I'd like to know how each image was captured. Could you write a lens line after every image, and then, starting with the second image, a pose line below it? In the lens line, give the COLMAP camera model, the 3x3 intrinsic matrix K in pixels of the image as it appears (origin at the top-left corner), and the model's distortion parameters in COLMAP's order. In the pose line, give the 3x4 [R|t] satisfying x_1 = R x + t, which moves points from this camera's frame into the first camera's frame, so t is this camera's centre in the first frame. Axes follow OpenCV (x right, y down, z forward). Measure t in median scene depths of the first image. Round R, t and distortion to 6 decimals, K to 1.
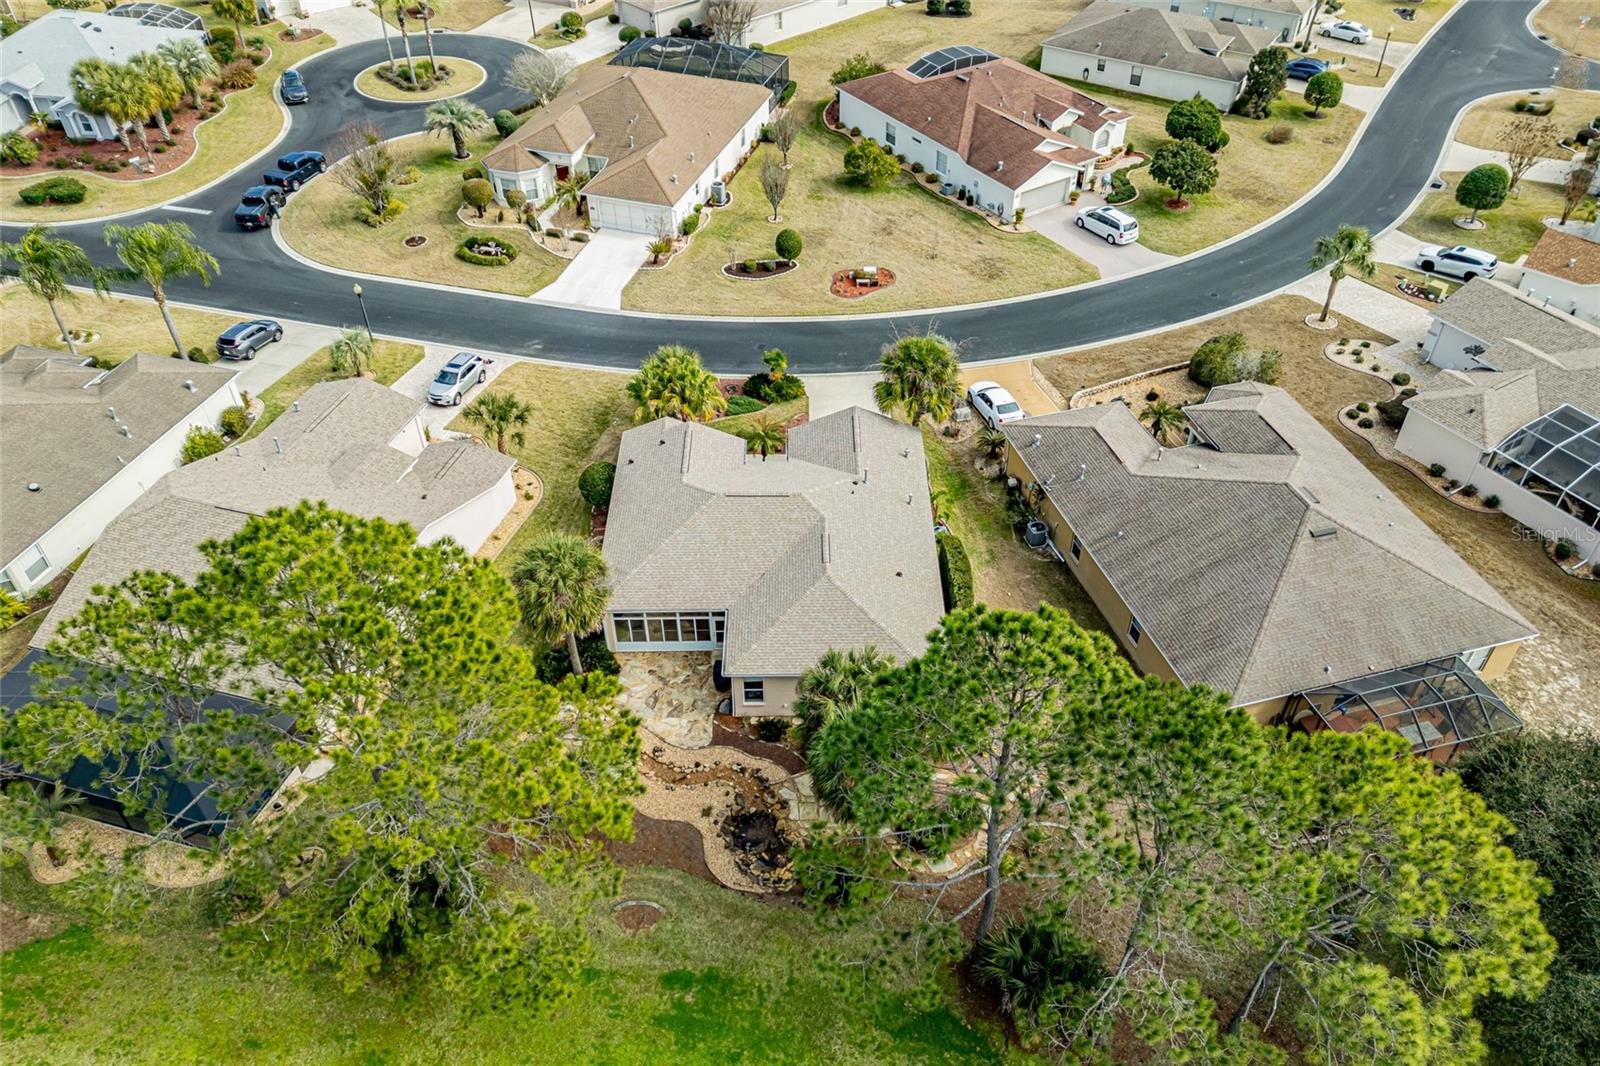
lens RADIAL K [[1234.3, 0, 812.0], [0, 1234.3, 575.9], [0, 0, 1]] dist [0.067756, -0.075842]
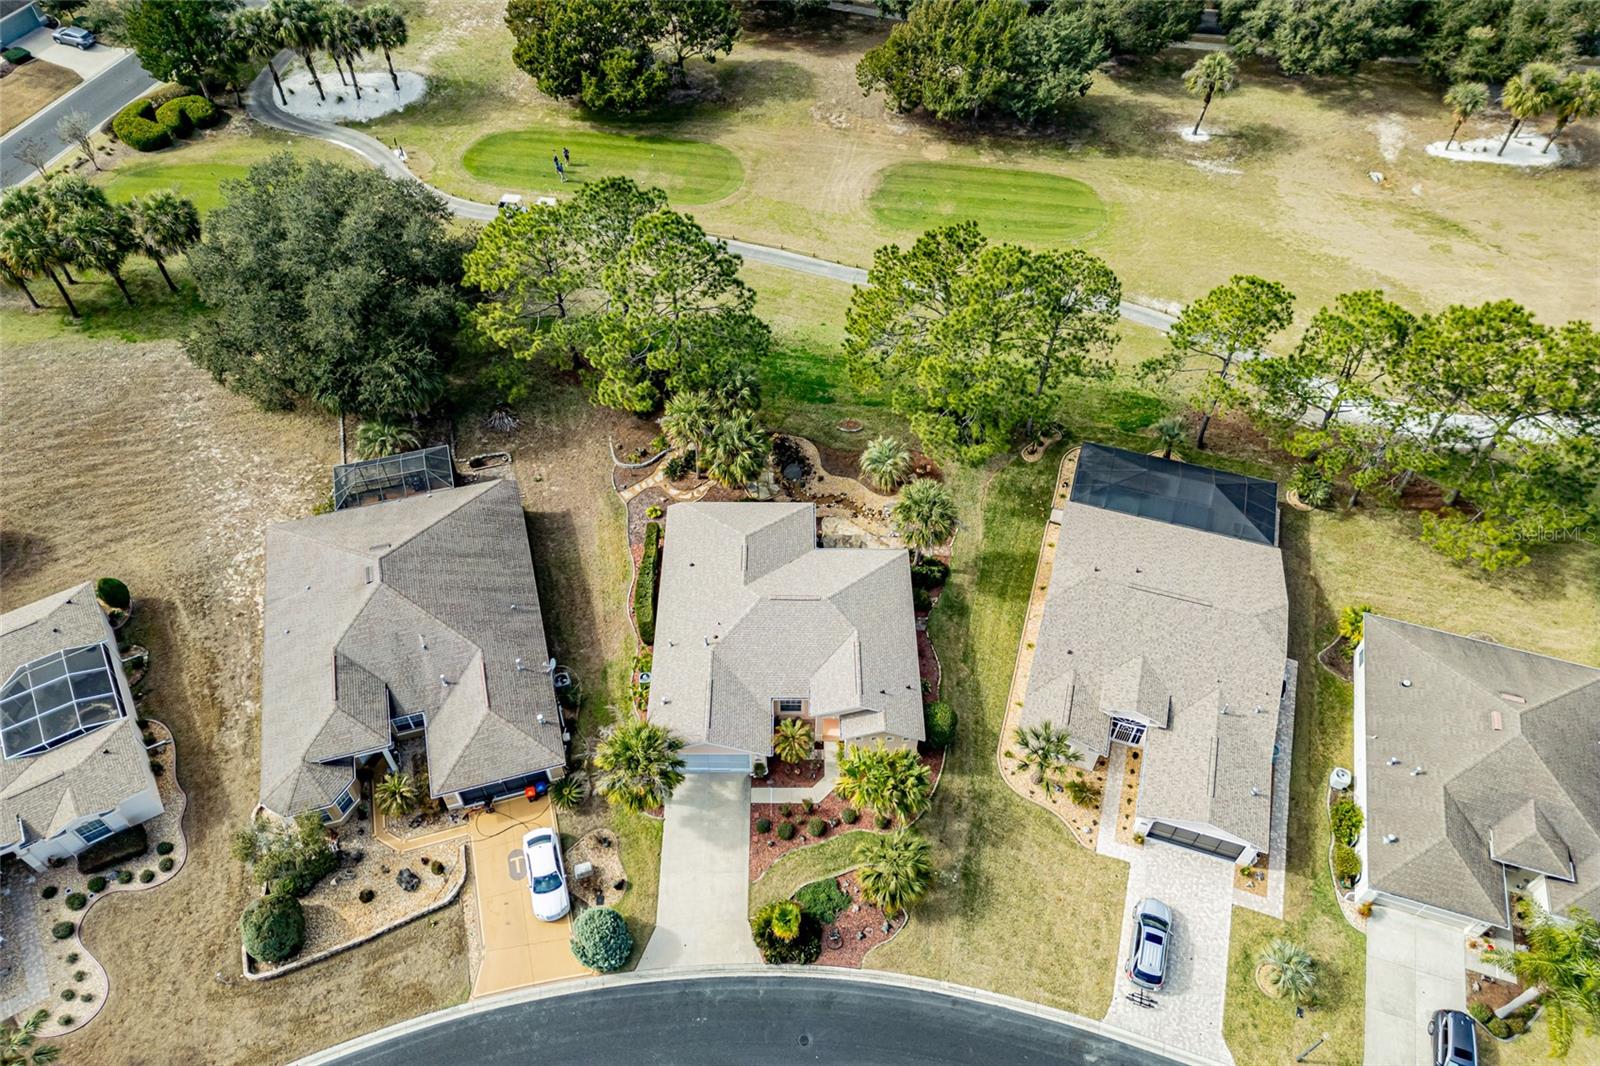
lens RADIAL K [[1110.5, 0, 802.3], [0, 1110.5, 488.1], [0, 0, 1]] dist [0.044642, -0.052154]
pose [[-0.999748, -0.018417, -0.012858, -0.022583], [-0.012404, -0.024531, 0.999622, -0.811141], [-0.018725, 0.999529, 0.024296, 0.575535]]
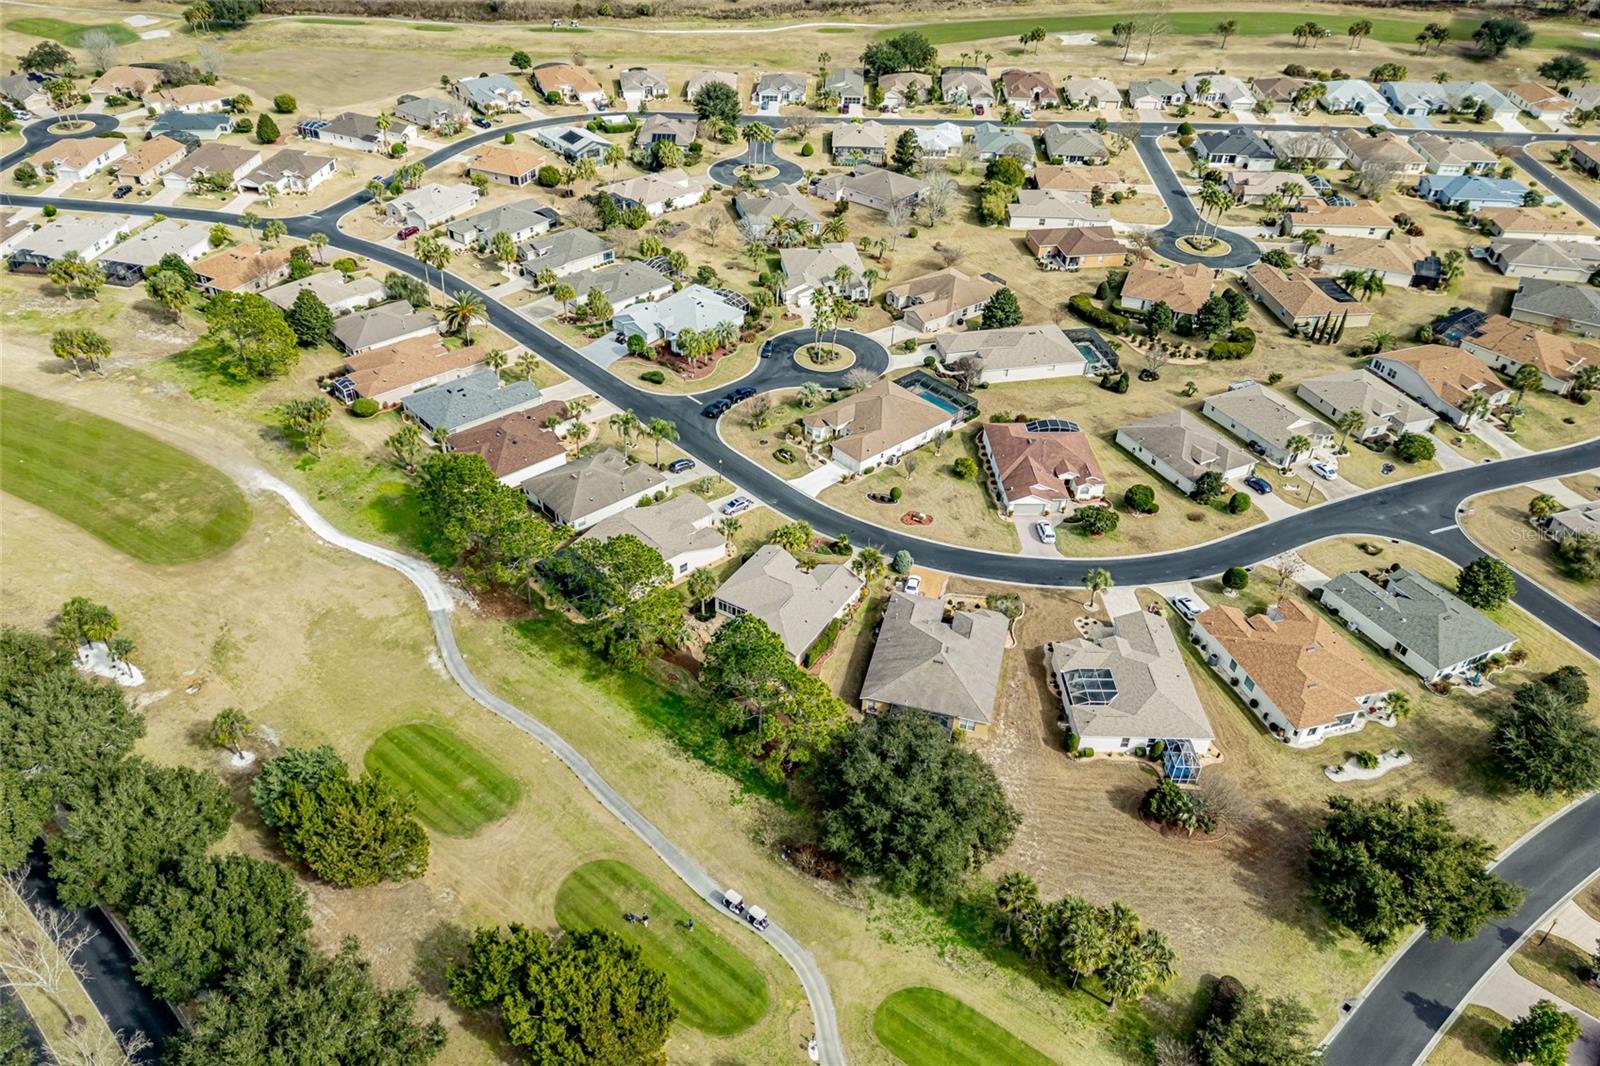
lens RADIAL K [[1188.3, 0, 703.2], [0, 1188.3, 534.7], [0, 0, 1]] dist [0.059955, -0.002564]
pose [[0.822064, 0.328869, -0.464819, 0.724547], [-0.370265, 0.928923, 0.002392, -0.071261], [0.432568, 0.170140, 0.885403, -1.062326]]
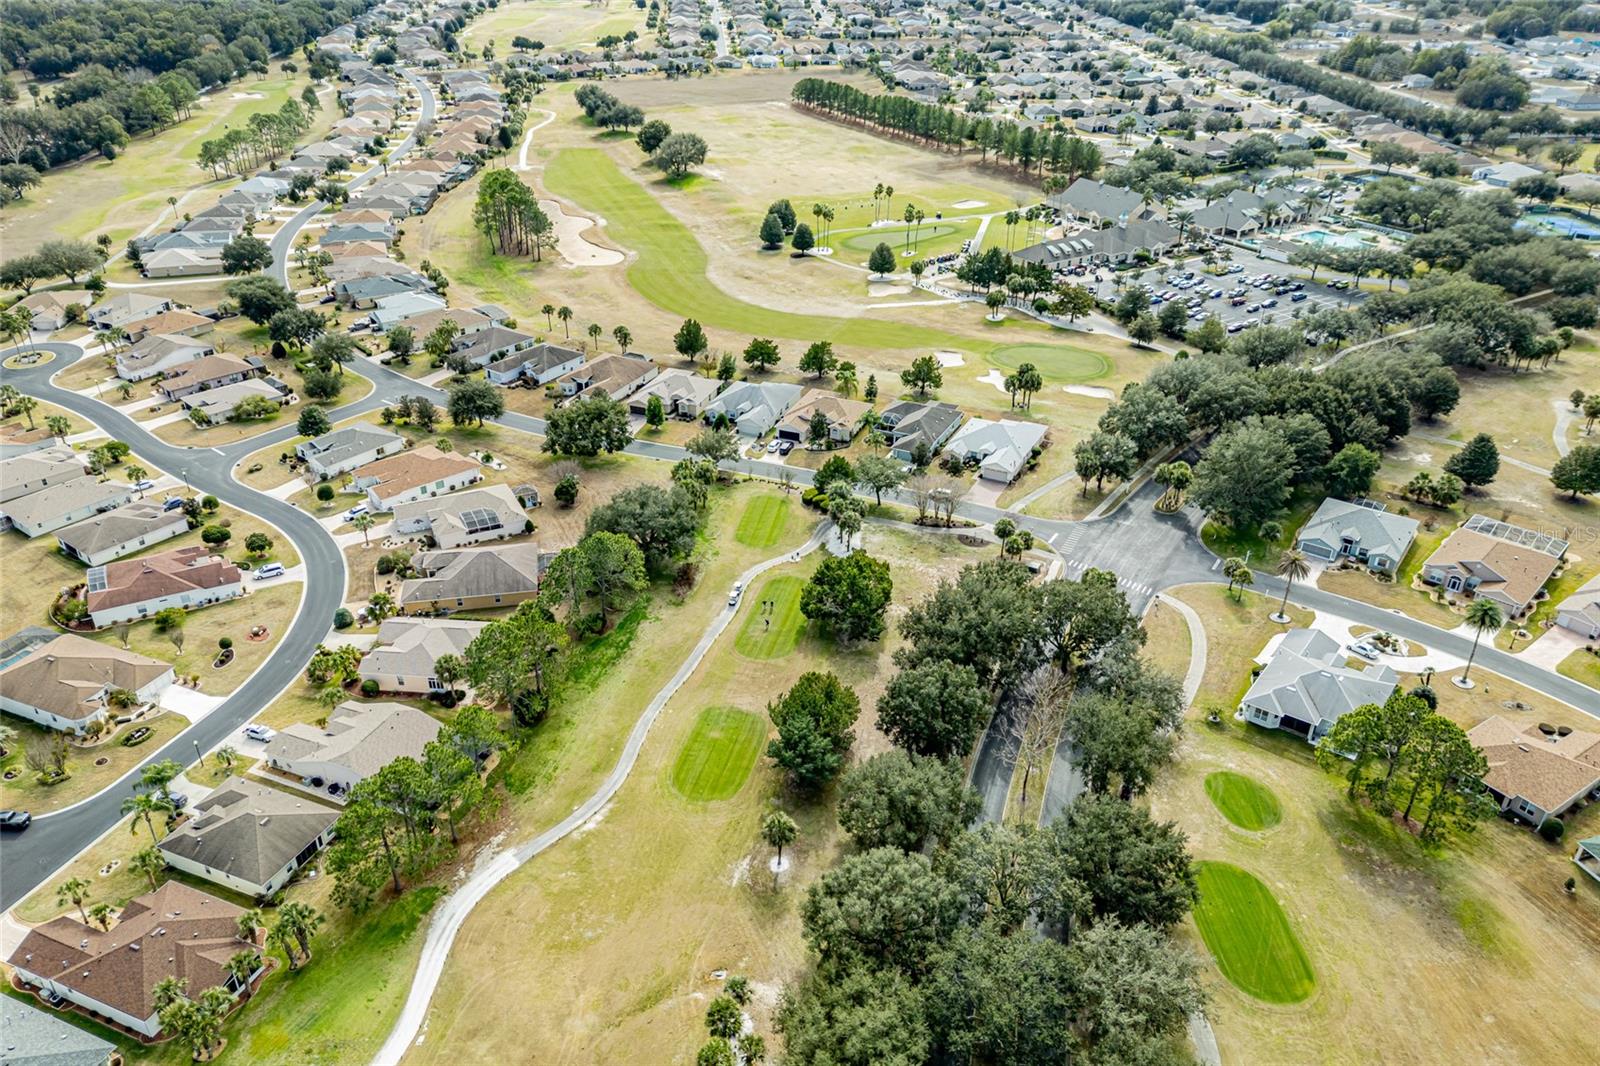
lens RADIAL K [[1234.3, 0, 812.0], [0, 1234.3, 575.9], [0, 0, 1]] dist [0.067756, -0.075842]
pose [[0.101519, -0.514321, 0.851568, -1.793397], [0.662346, 0.673635, 0.327894, -0.386567], [-0.742288, 0.530745, 0.409045, -0.804613]]
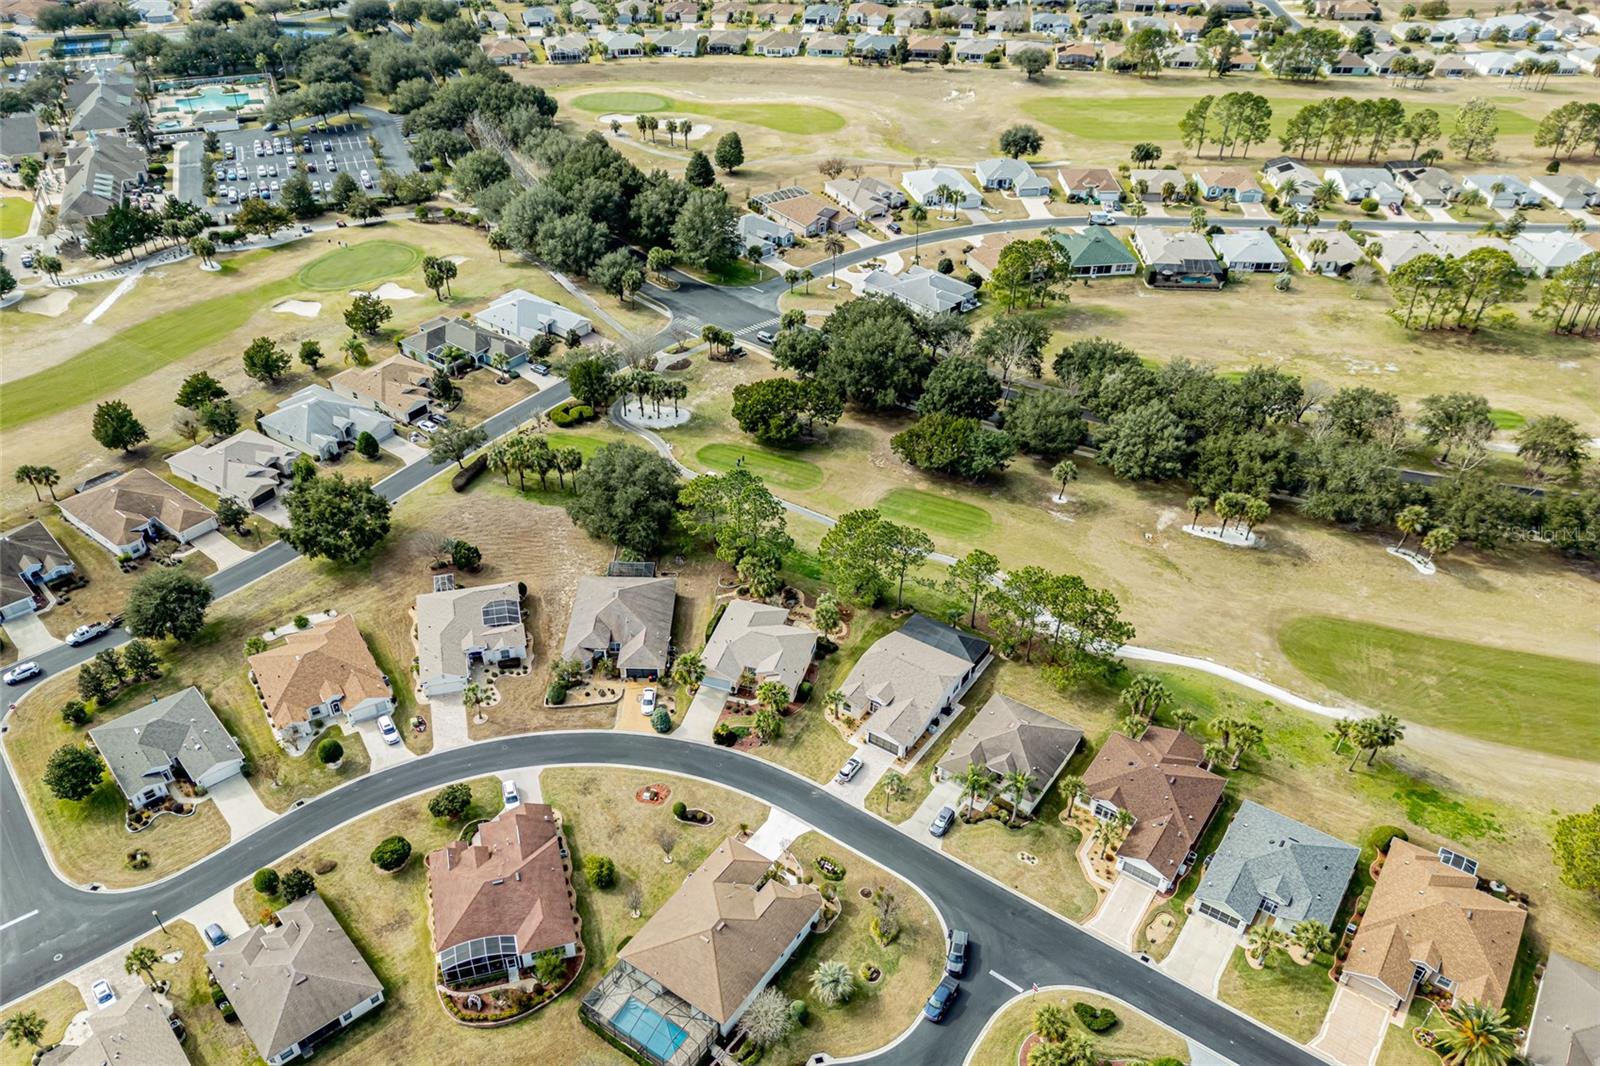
lens RADIAL K [[1172.6, 0, 796.3], [0, 1172.6, 576.2], [0, 0, 1]] dist [0.060338, -0.069405]
pose [[-0.954965, -0.198482, 0.220561, -0.527730], [0.182464, 0.193352, 0.964013, -2.075013], [-0.233986, 0.960843, -0.148429, 0.870958]]
